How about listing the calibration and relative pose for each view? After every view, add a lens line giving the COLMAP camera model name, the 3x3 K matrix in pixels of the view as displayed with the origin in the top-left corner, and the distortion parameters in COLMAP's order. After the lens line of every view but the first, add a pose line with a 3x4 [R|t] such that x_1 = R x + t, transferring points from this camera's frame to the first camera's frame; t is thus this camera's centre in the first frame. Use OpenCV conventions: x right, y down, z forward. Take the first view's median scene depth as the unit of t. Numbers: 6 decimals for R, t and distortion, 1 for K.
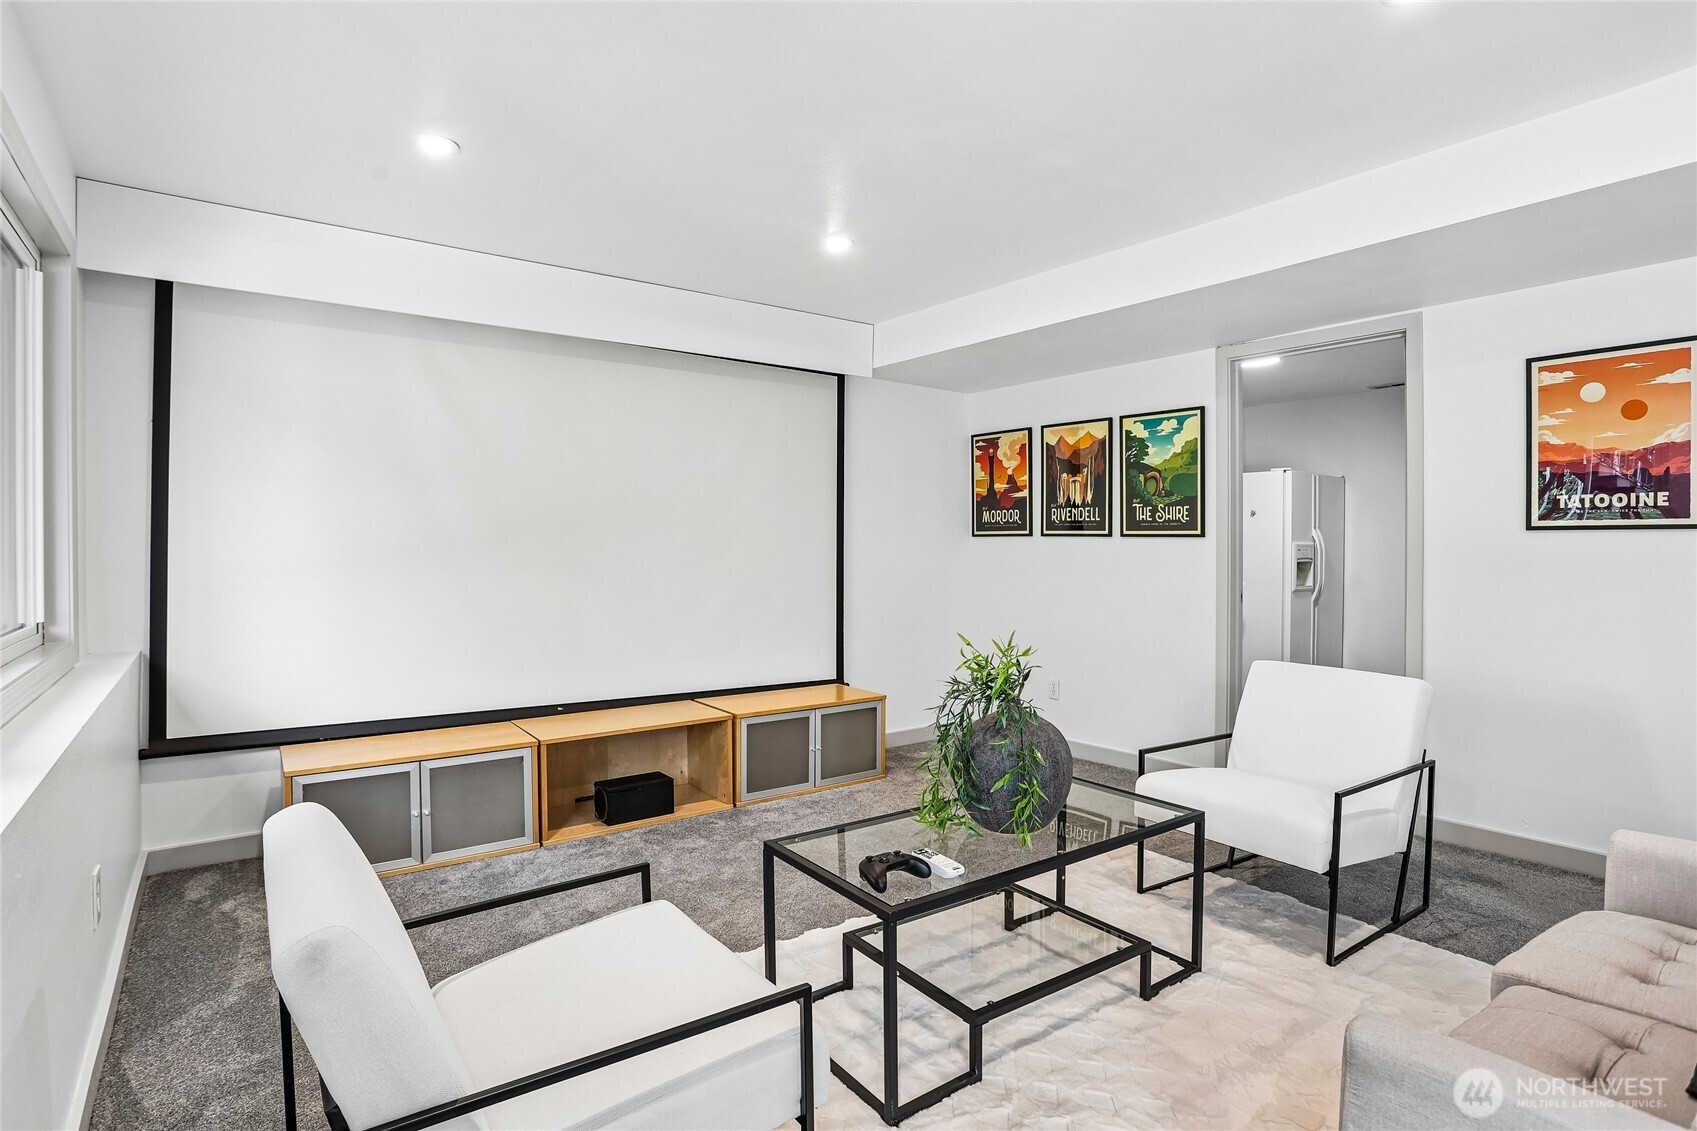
lens RADIAL K [[854.4, 0, 850.6], [0, 854.4, 564.5], [0, 0, 1]] dist [-0.050167, 0.012335]
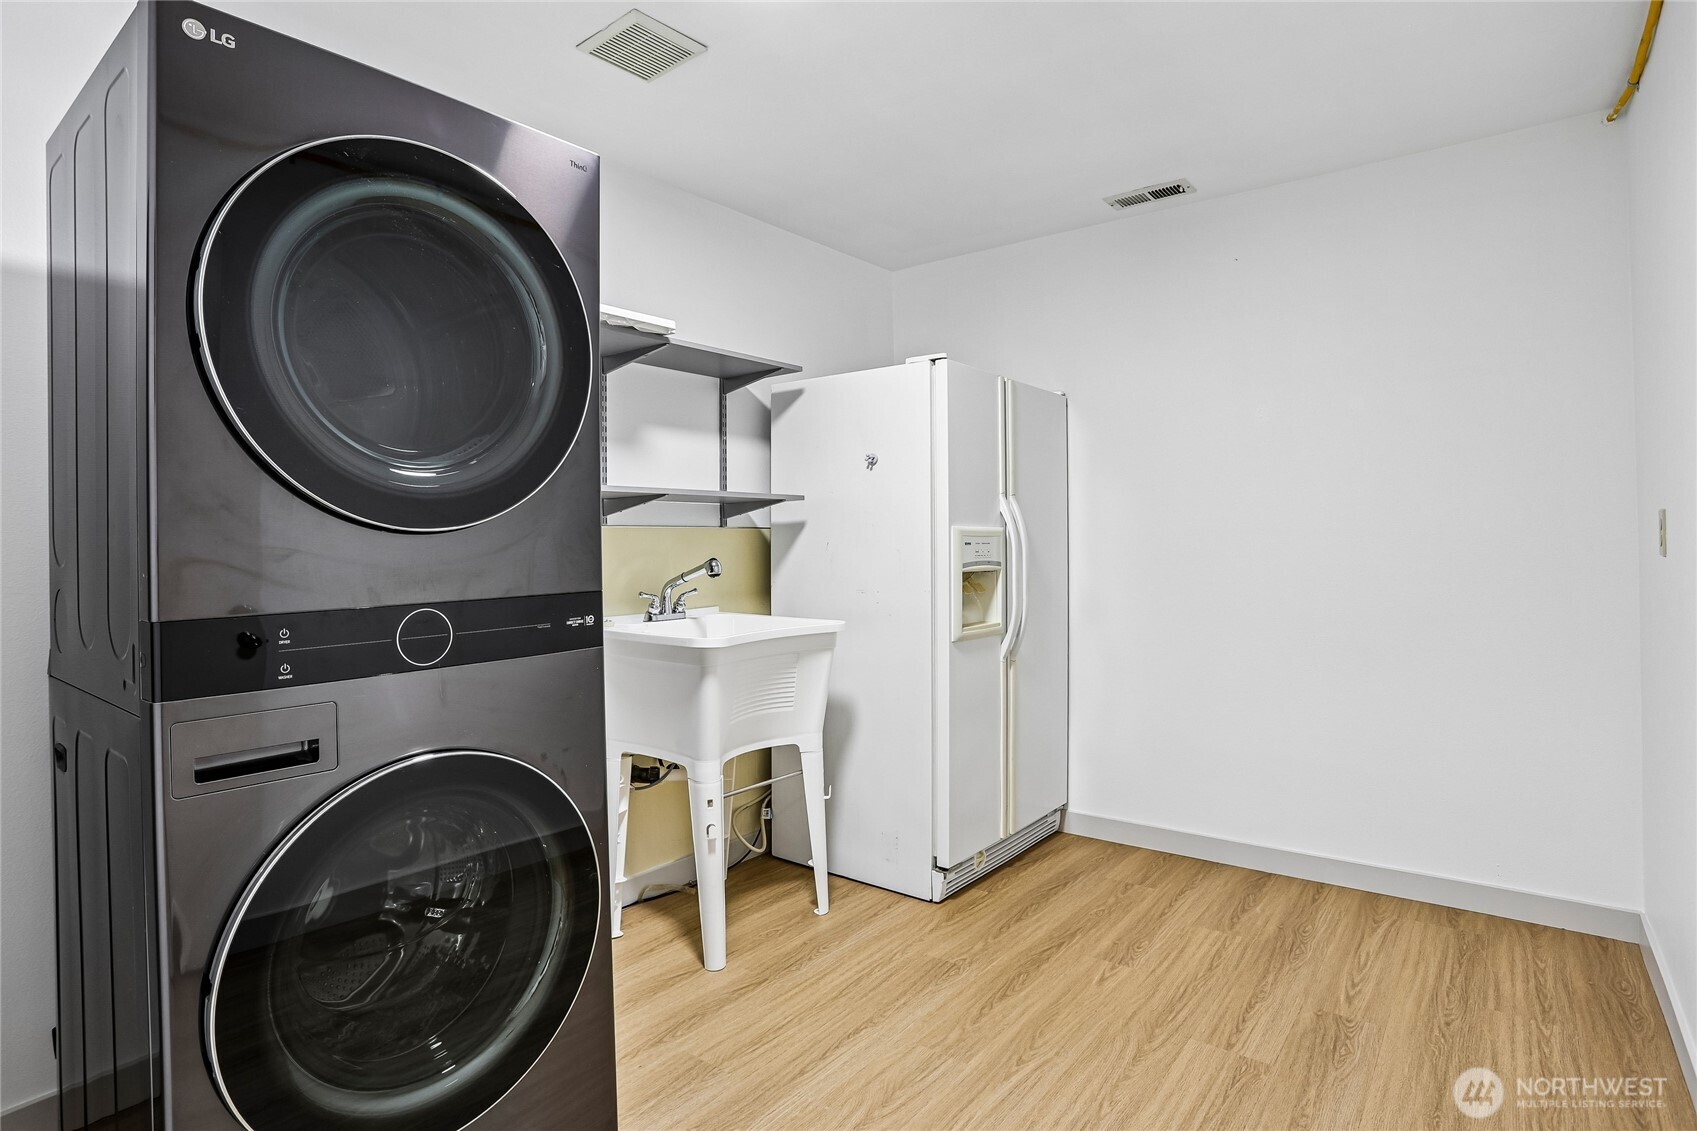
lens RADIAL K [[854.4, 0, 851.5], [0, 854.4, 556.3], [0, 0, 1]] dist [-0.050167, 0.012335]
pose [[0.968279, -0.012538, 0.249558, 0.361568], [0.014894, 0.999861, -0.007557, -0.008394], [-0.249428, 0.011034, 0.968330, 0.584225]]
